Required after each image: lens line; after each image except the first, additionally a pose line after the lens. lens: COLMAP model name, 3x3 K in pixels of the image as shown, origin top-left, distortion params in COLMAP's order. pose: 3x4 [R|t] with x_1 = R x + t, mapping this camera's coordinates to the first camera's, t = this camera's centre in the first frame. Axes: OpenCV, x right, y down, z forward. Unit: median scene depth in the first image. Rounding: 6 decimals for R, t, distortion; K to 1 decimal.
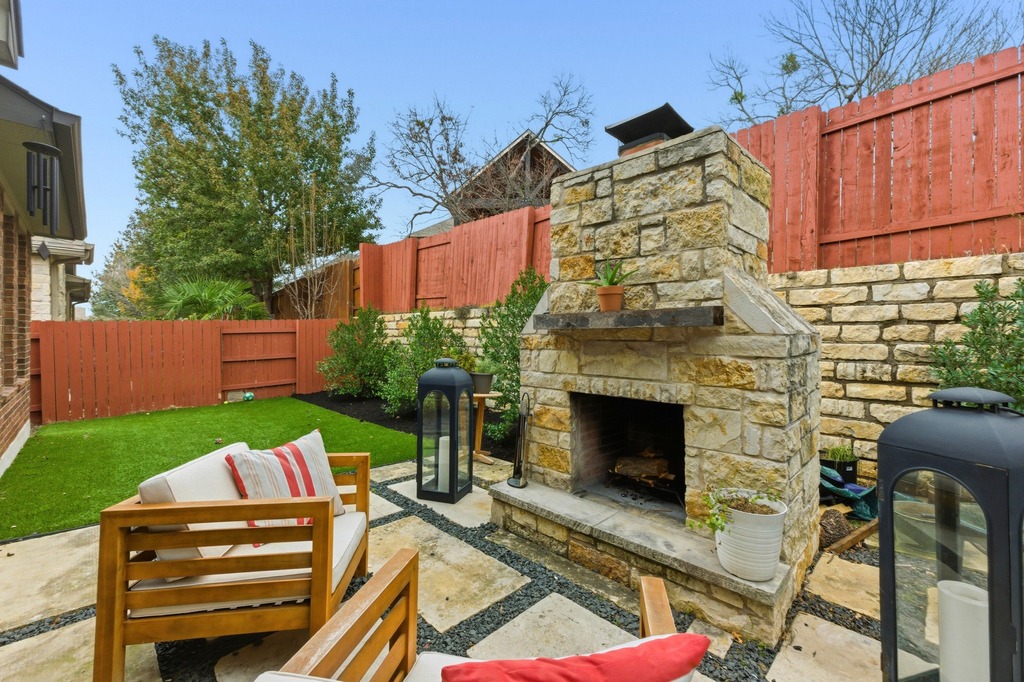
lens RADIAL K [[448.3, 0, 512.1], [0, 448.3, 332.3], [0, 0, 1]] dist [-0.001732, 0.008778]
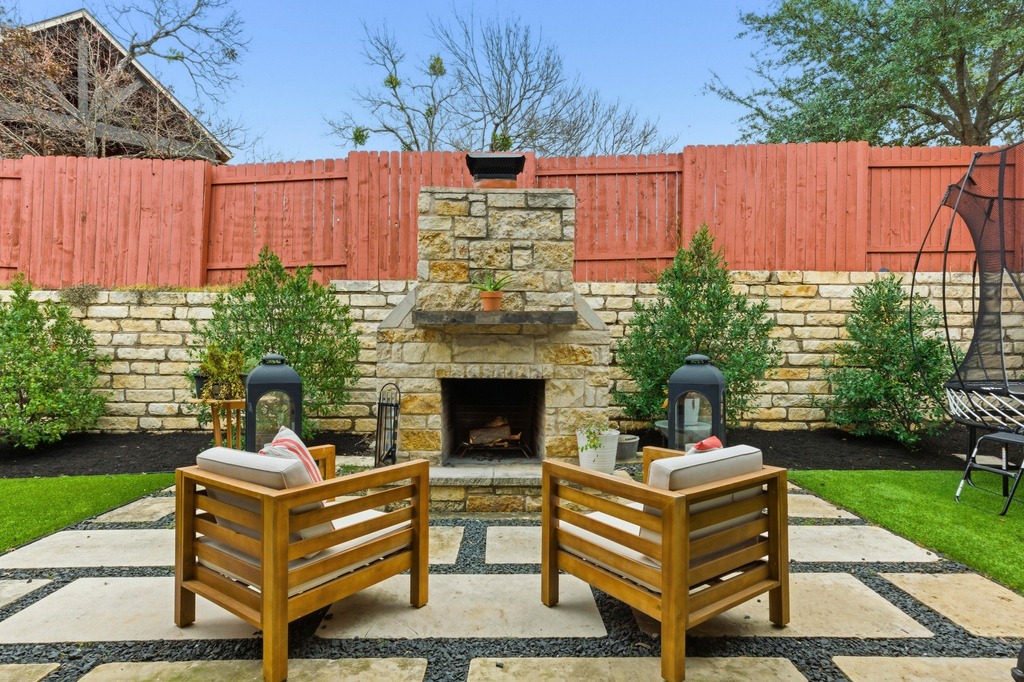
lens RADIAL K [[550.5, 0, 512.0], [0, 550.5, 341.0], [0, 0, 1]] dist [0.022629, 0.000118]
pose [[0.713148, -0.003298, 0.701006, -0.816411], [-0.011150, 0.999809, 0.016047, 0.012614], [-0.700925, -0.019260, 0.712975, -0.149882]]
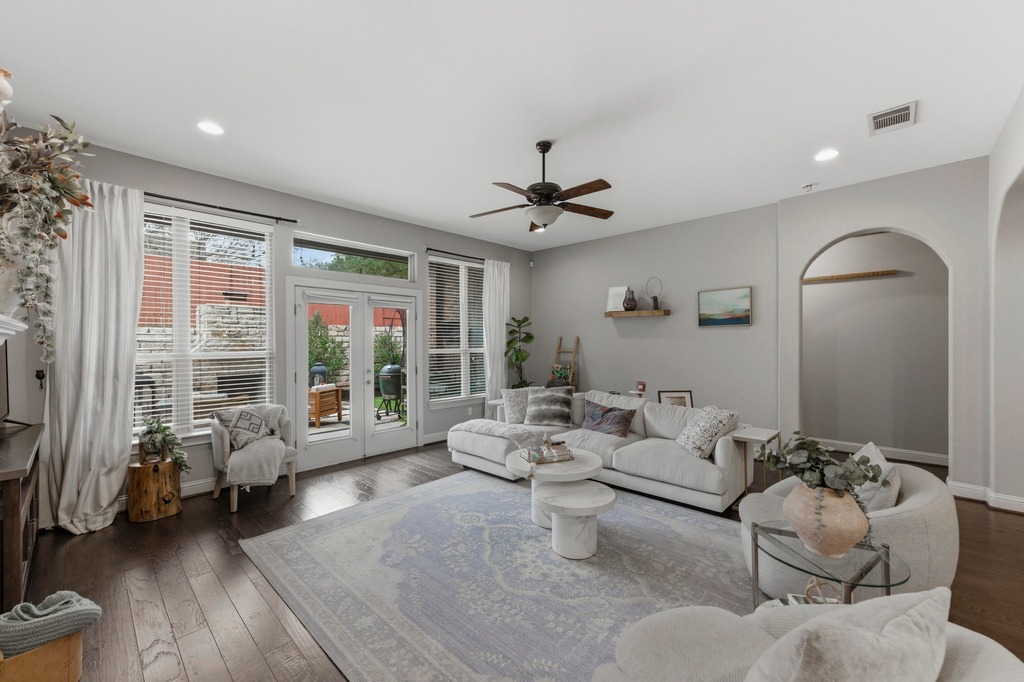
lens RADIAL K [[404.8, 0, 512.0], [0, 404.8, 341.0], [0, 0, 1]] dist [0.001258, 0.000290]
pose [[0.001728, 0.001083, 0.999998, -2.947783], [0.003022, 0.999995, -0.001088, -0.114101], [-0.999994, 0.003024, 0.001725, -1.136959]]
